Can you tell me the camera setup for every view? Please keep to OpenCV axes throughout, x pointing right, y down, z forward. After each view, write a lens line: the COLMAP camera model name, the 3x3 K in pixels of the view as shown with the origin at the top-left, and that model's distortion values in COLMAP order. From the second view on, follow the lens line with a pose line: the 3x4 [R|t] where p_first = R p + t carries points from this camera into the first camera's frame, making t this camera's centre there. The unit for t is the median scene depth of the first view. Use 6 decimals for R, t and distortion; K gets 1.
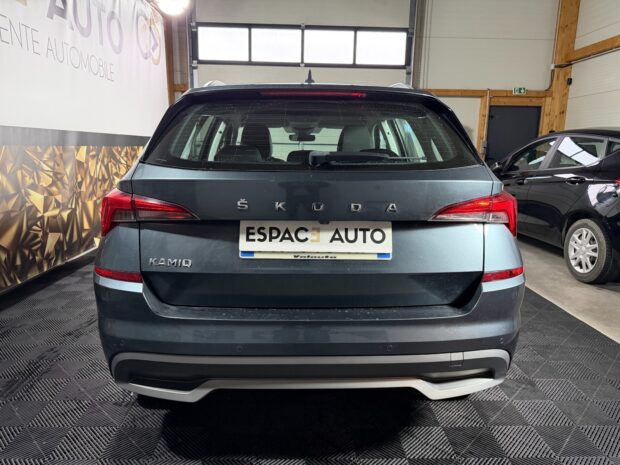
lens RADIAL K [[446.2, 0, 306.3], [0, 446.2, 234.0], [0, 0, 1]] dist [0.034421, -0.039187]
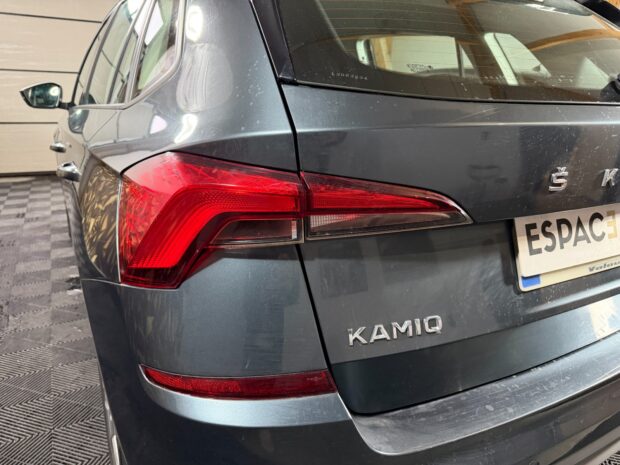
lens RADIAL K [[446.2, 0, 311.2], [0, 446.2, 238.0], [0, 0, 1]] dist [0.034421, -0.039187]
pose [[0.882542, -0.131885, 0.451360, -0.536810], [0.070734, 0.986175, 0.149850, -0.087216], [-0.464883, -0.100322, 0.879670, 0.661533]]
